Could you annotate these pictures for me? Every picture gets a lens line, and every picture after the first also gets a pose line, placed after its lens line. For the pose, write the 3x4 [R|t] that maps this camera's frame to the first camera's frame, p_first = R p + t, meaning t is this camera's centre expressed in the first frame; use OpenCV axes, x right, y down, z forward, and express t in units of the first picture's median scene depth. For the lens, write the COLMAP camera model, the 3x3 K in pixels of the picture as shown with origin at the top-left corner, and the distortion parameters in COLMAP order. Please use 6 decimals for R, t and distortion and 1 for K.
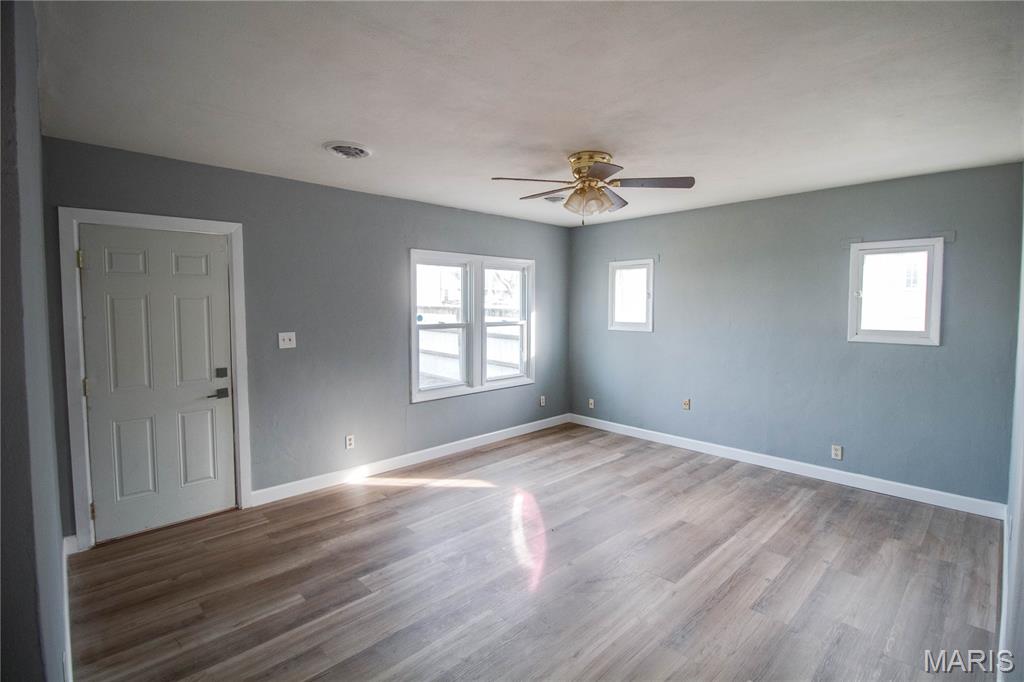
lens RADIAL K [[479.6, 0, 511.7], [0, 479.6, 331.7], [0, 0, 1]] dist [-0.001788, -0.000338]
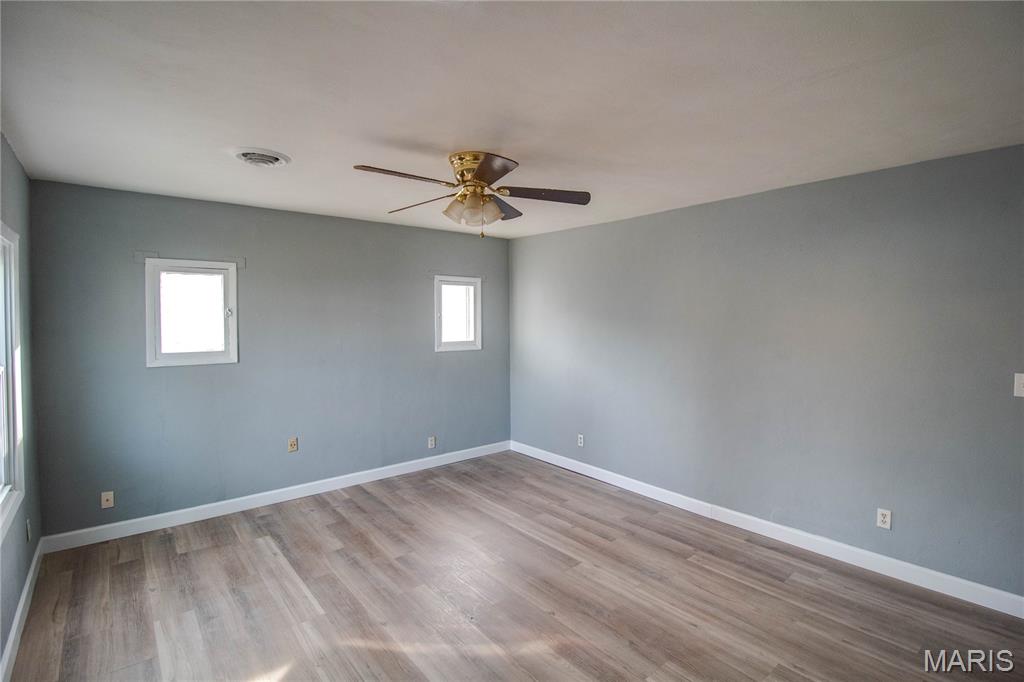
lens RADIAL K [[479.6, 0, 492.3], [0, 479.6, 334.4], [0, 0, 1]] dist [-0.001788, -0.000338]
pose [[0.095611, -0.024271, 0.995123, -0.507268], [0.070944, 0.997327, 0.017508, -0.035126], [-0.992887, 0.068924, 0.097077, 0.680778]]
